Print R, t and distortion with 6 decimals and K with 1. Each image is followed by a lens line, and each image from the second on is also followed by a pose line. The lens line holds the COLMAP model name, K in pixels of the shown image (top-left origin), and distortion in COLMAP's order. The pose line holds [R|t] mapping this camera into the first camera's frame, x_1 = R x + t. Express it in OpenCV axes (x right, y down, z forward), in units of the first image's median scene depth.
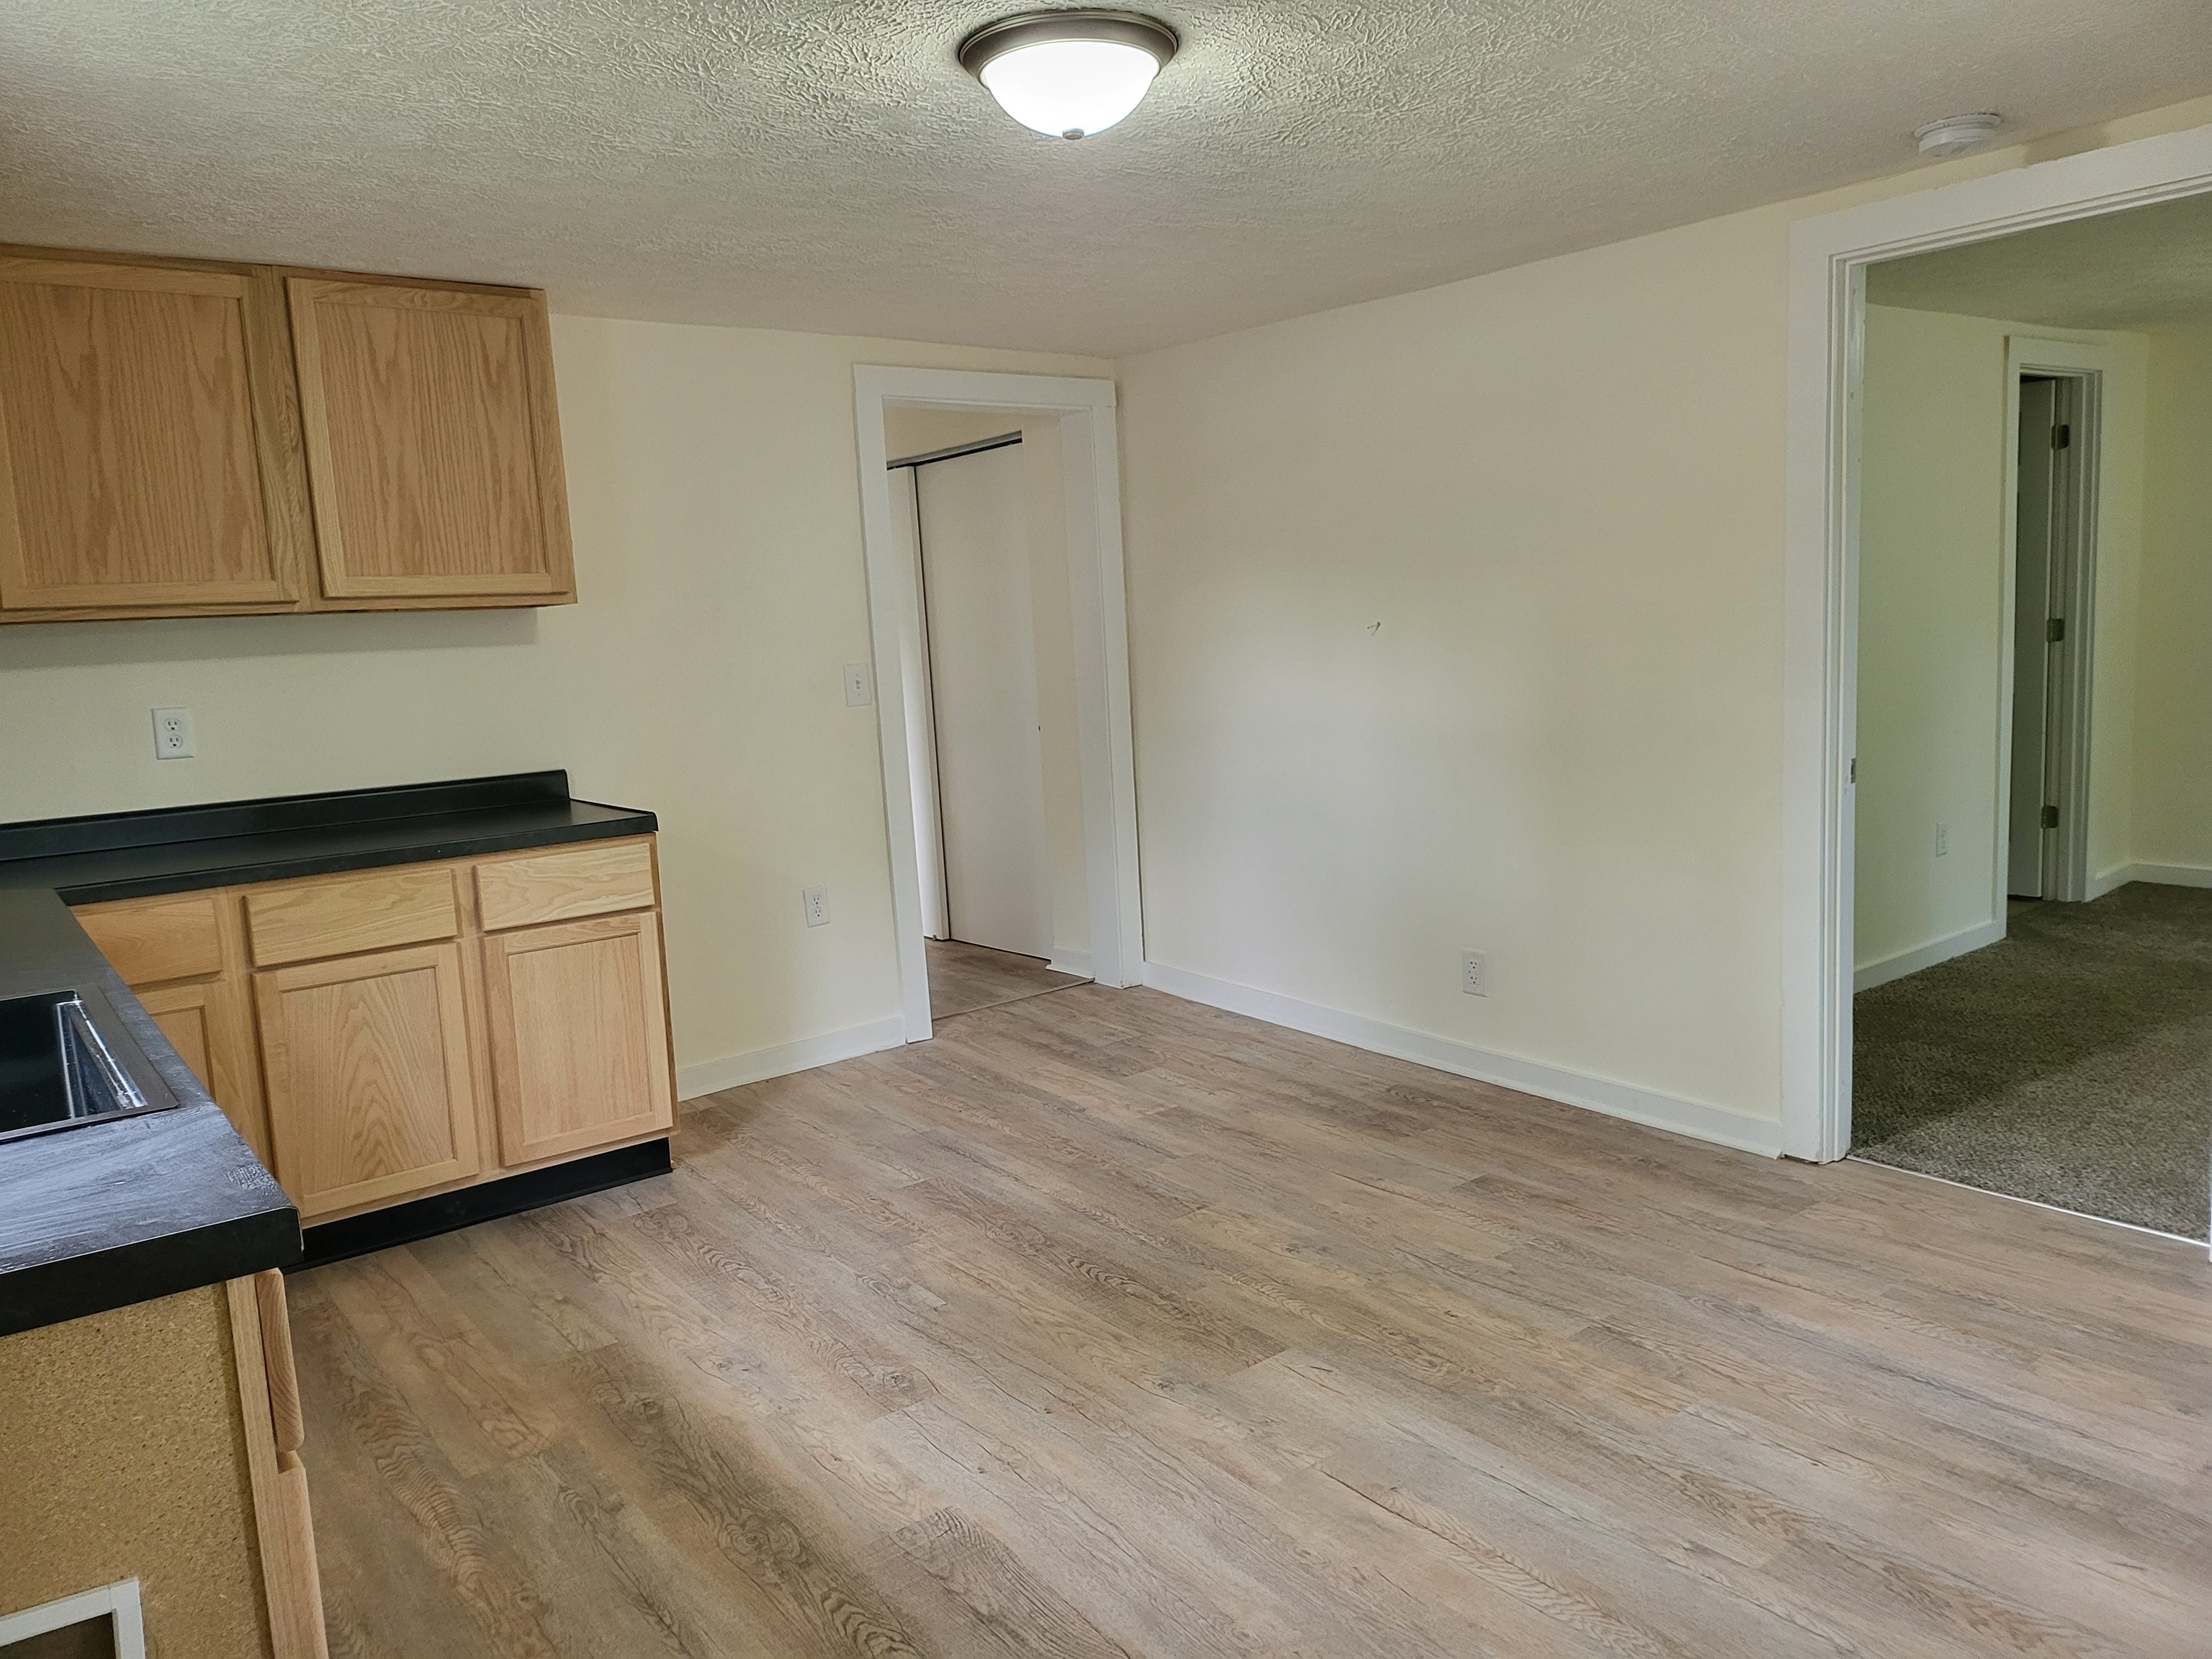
lens RADIAL K [[1550.3, 0, 1104.1], [0, 1550.3, 820.1], [0, 0, 1]] dist [0.064446, -0.069206]
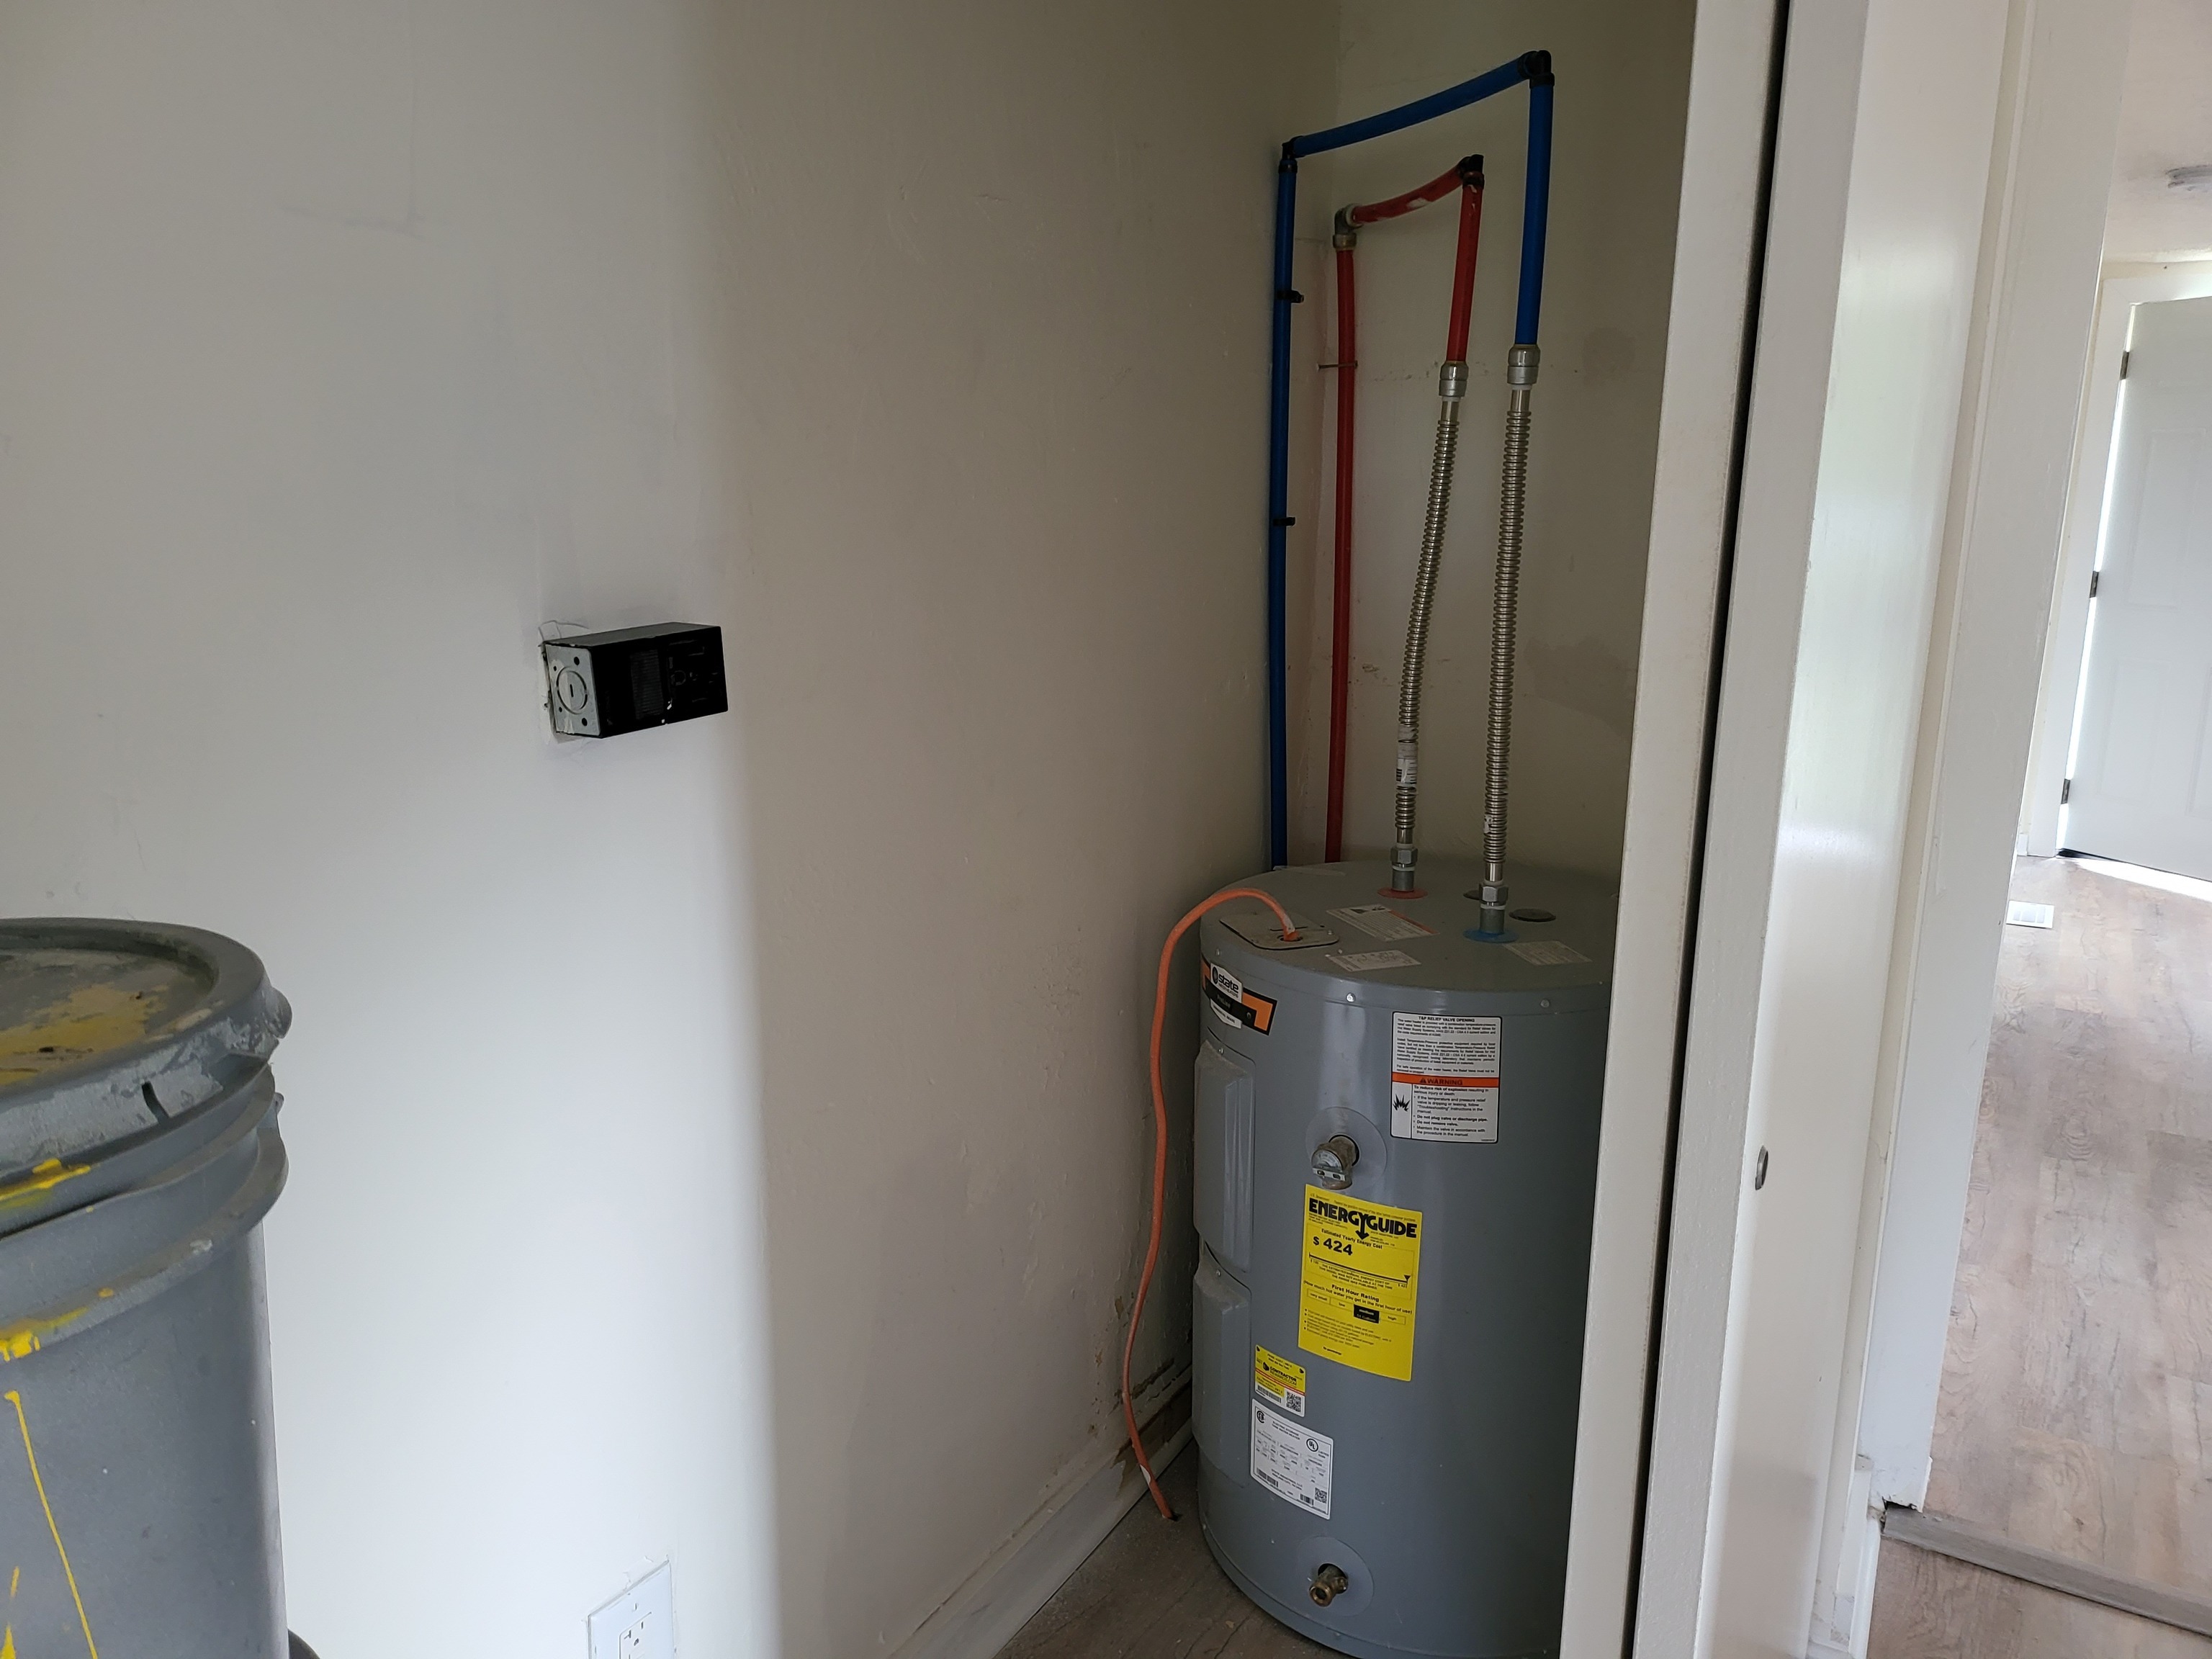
lens RADIAL K [[1550.3, 0, 1114.9], [0, 1550.3, 843.4], [0, 0, 1]] dist [0.064446, -0.069206]
pose [[-0.348000, -0.142591, 0.926587, -0.420146], [0.134441, 0.970560, 0.199850, -0.233149], [-0.927805, 0.194119, -0.318584, 2.096480]]
